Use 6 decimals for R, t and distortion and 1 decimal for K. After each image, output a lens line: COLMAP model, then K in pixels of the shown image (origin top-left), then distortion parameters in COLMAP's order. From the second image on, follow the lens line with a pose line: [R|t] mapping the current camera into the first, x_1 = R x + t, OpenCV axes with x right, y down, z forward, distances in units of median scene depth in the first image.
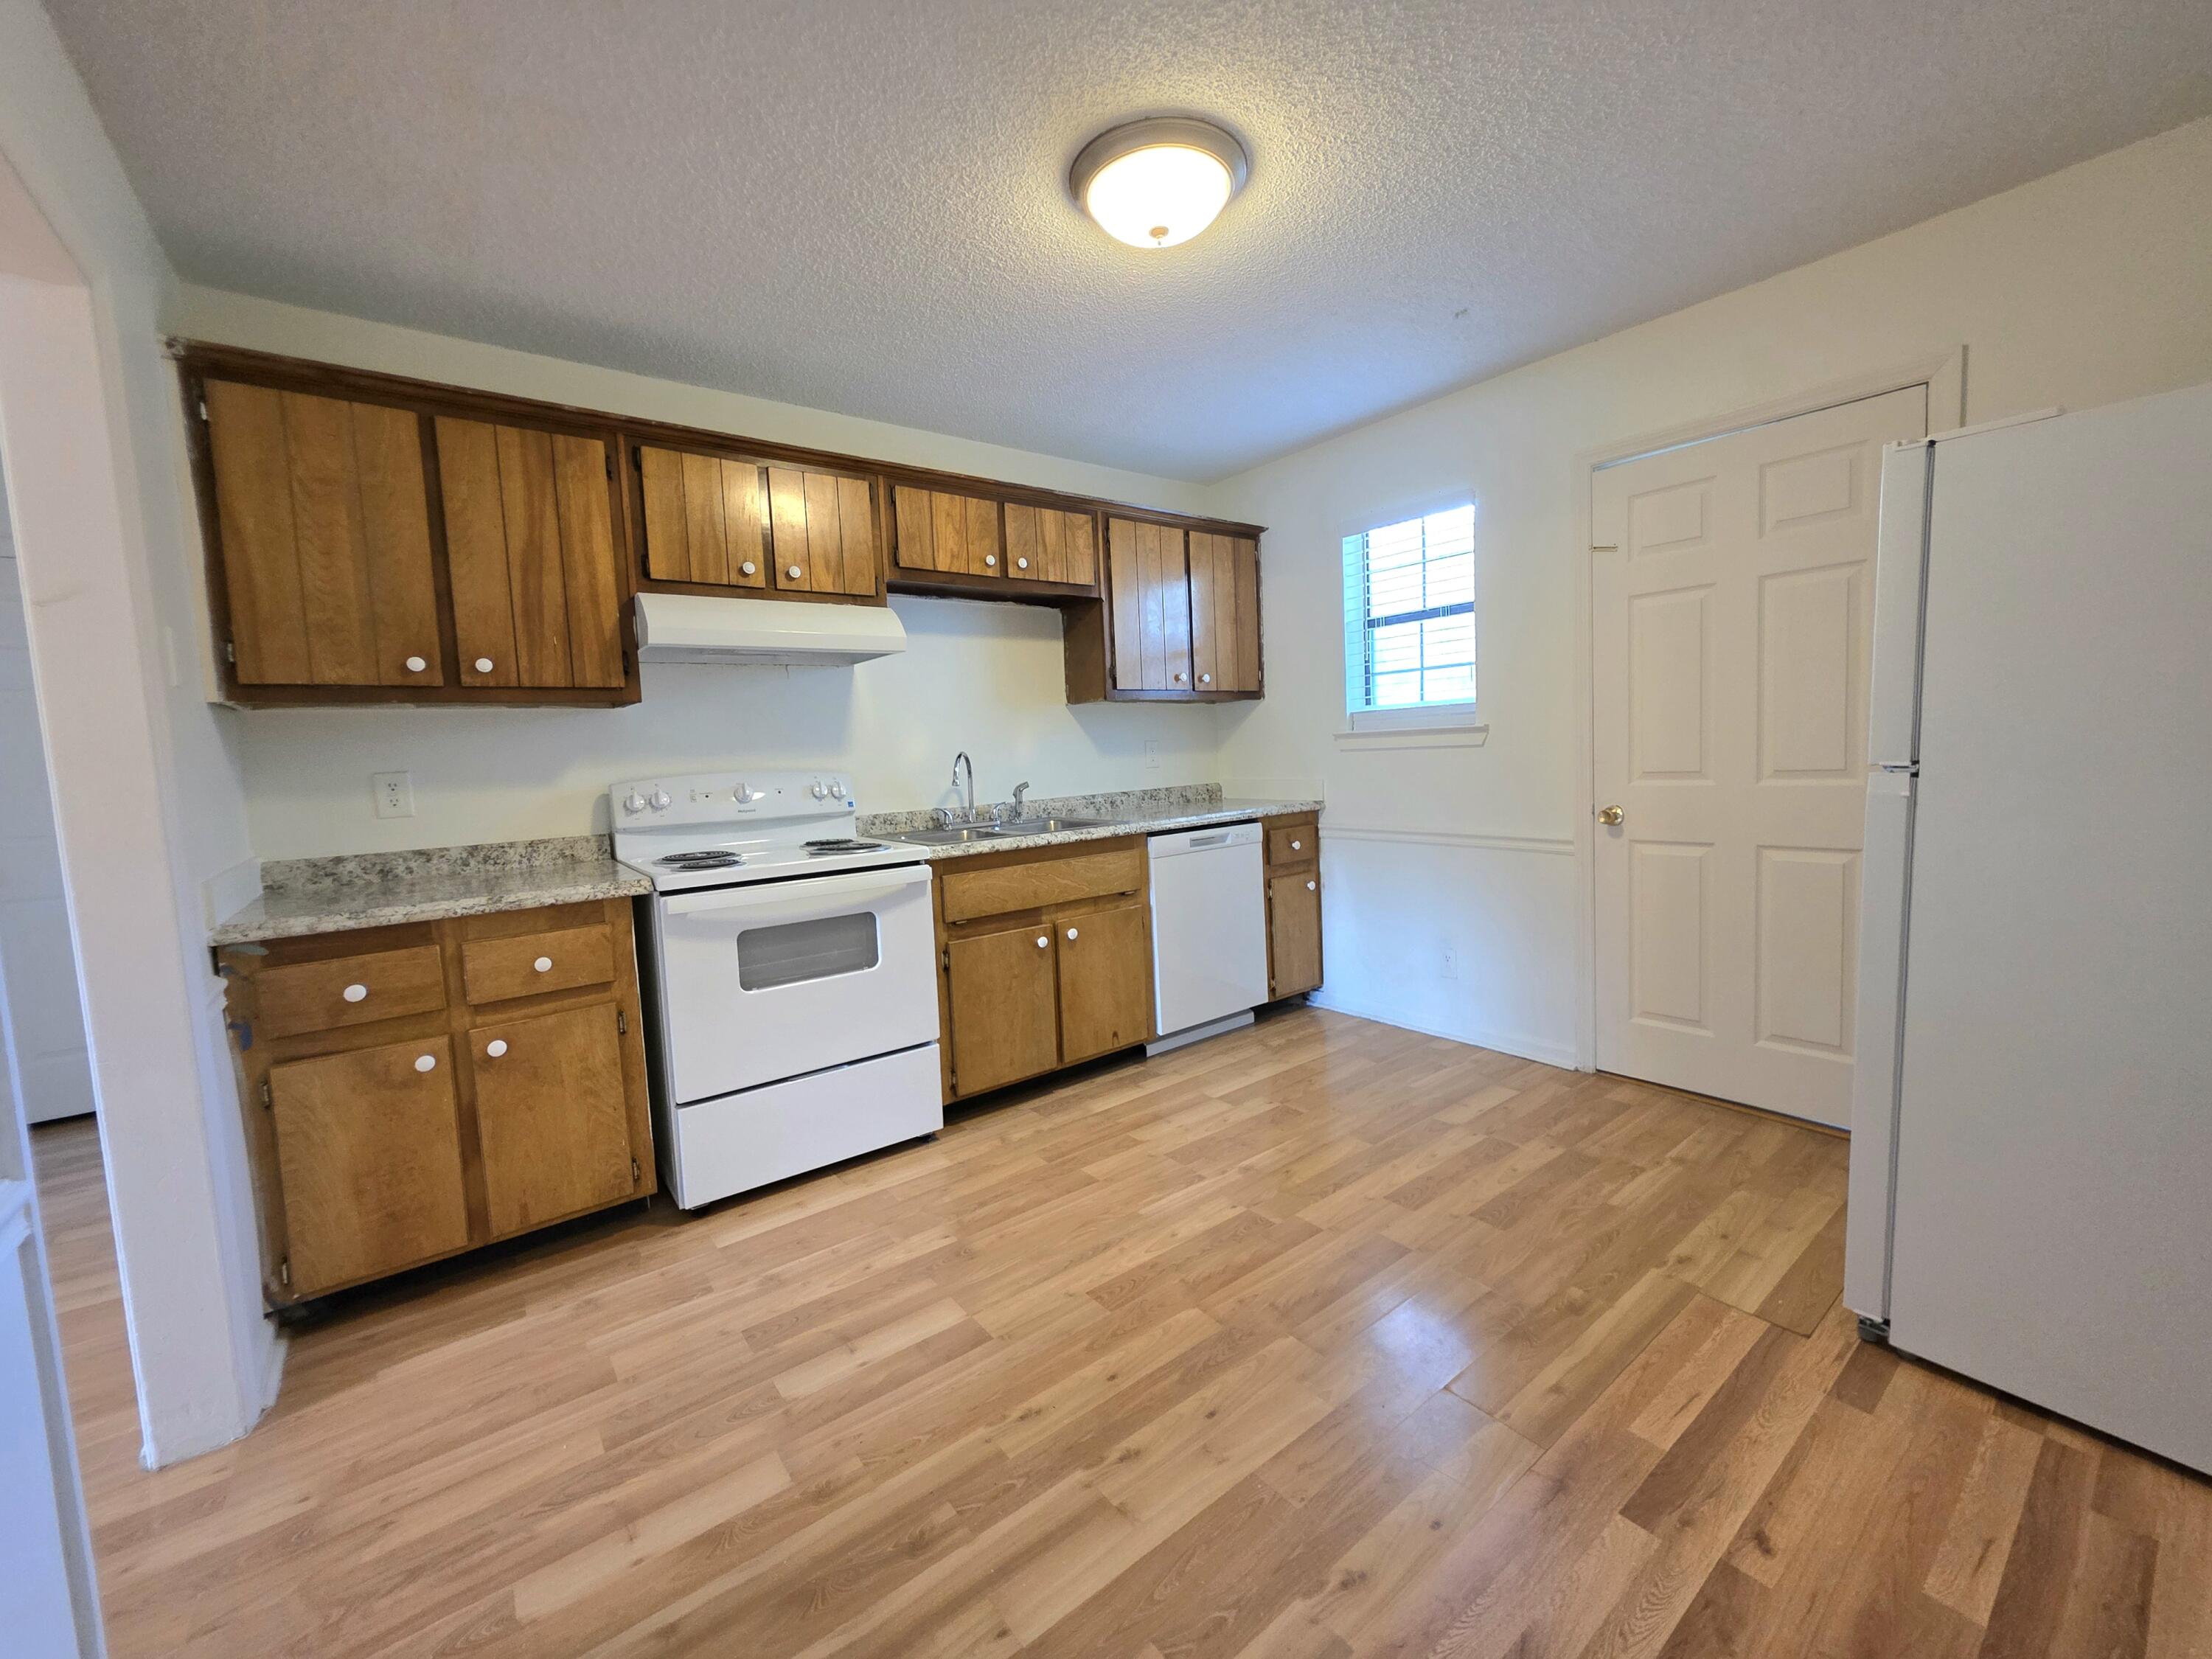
lens RADIAL K [[881.3, 0, 1106.0], [0, 881.3, 829.5], [0, 0, 1]] dist [-0.000309, 0.000020]
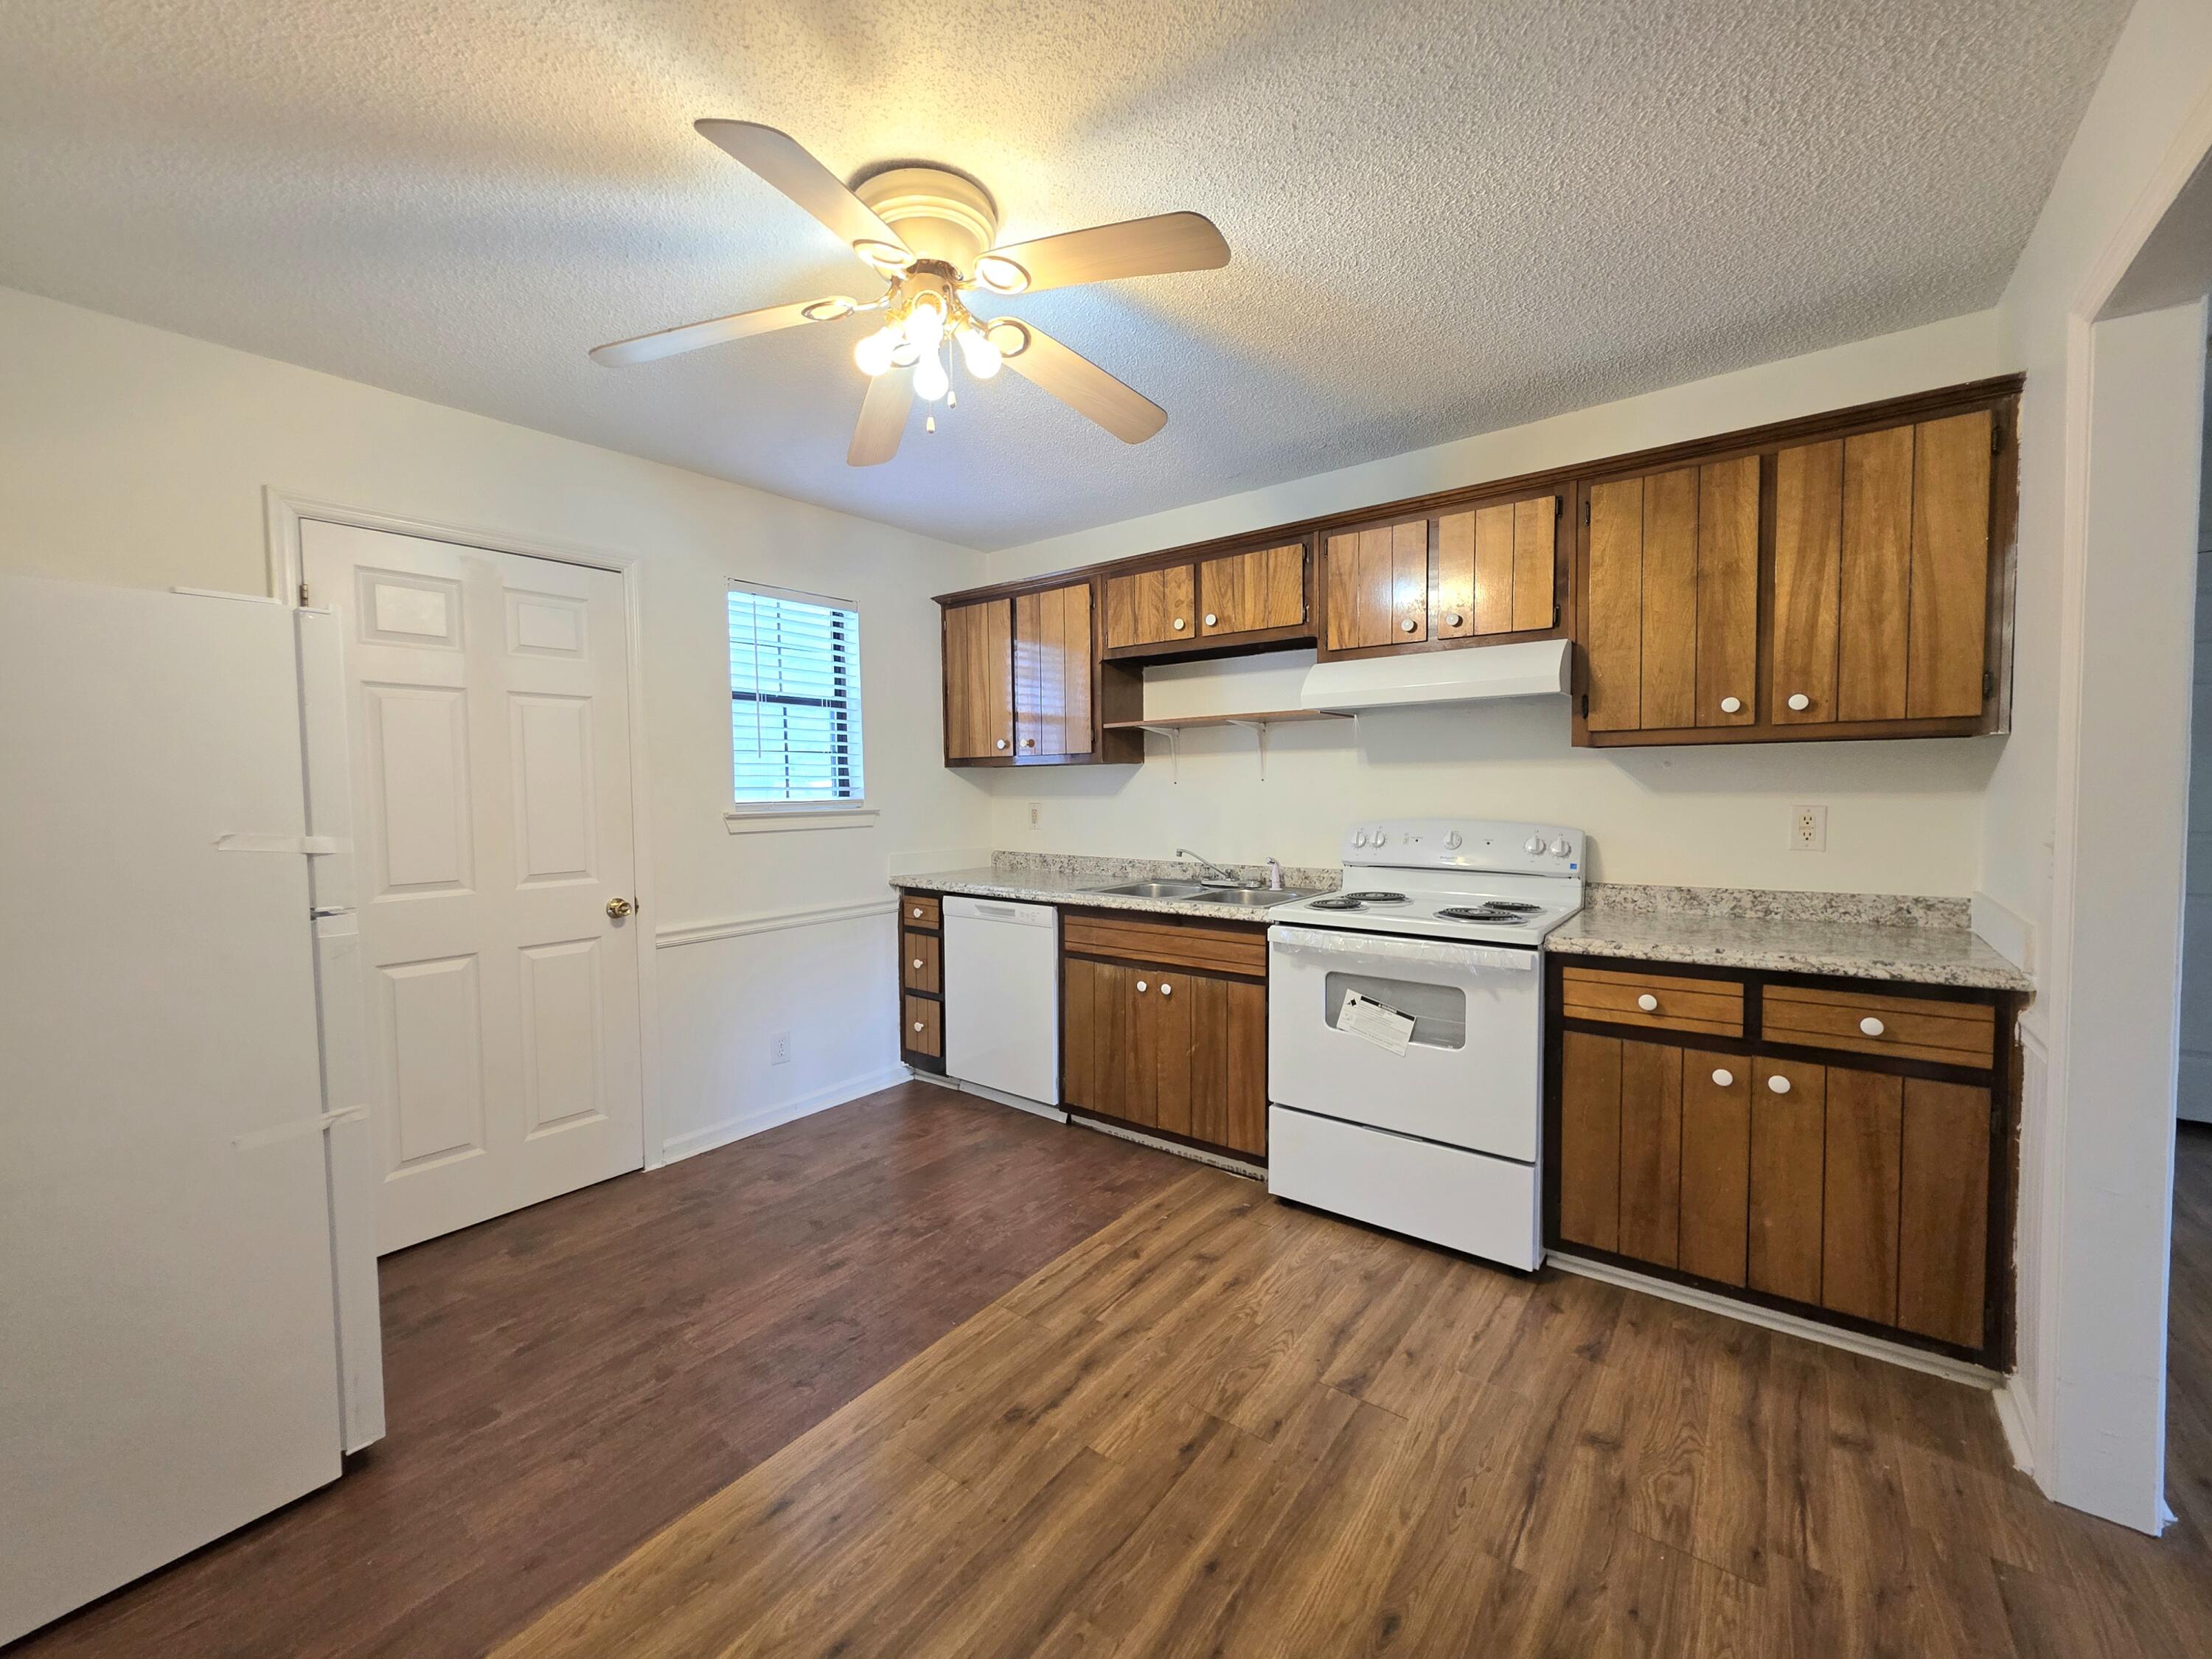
lens RADIAL K [[904.0, 0, 1106.0], [0, 904.0, 829.5], [0, 0, 1]] dist [0.000127, 0.000037]
pose [[0.261491, 0.067665, -0.962831, 0.545262], [-0.111096, 0.993020, 0.039614, -0.064016], [0.958791, 0.096608, 0.267183, 0.416371]]
